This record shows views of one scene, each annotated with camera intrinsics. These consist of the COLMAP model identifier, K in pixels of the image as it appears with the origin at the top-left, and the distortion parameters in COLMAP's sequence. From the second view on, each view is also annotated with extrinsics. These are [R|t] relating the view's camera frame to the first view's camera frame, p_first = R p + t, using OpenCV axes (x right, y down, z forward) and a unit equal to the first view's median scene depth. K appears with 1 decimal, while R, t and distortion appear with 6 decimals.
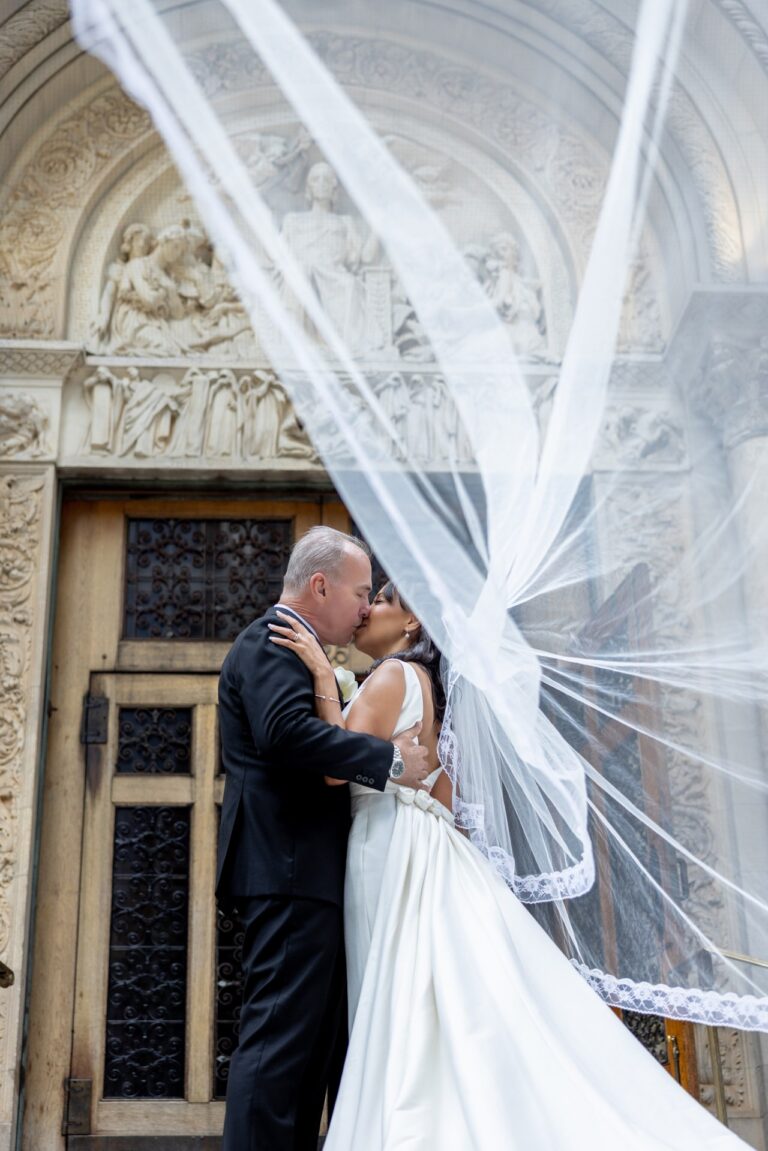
lens RADIAL K [[1968.8, 0, 384.0], [0, 1968.8, 575.5], [0, 0, 1]] dist [0.023419, -0.008670]
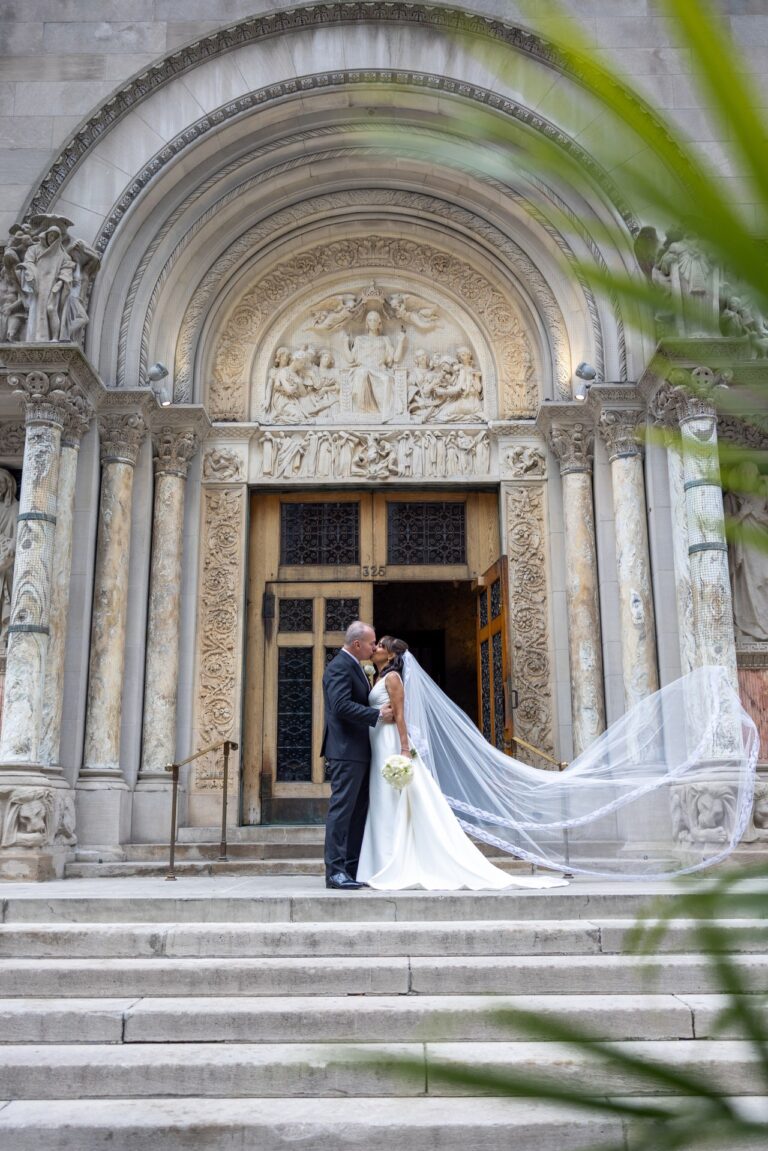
lens RADIAL K [[1062.2, 0, 350.0], [0, 1062.2, 575.2], [0, 0, 1]] dist [0.003287, 0.000436]
pose [[0.997351, -0.014303, -0.071321, 0.024444], [0.021502, 0.994632, 0.101220, -0.068387], [0.069491, -0.102486, 0.992304, -0.139711]]
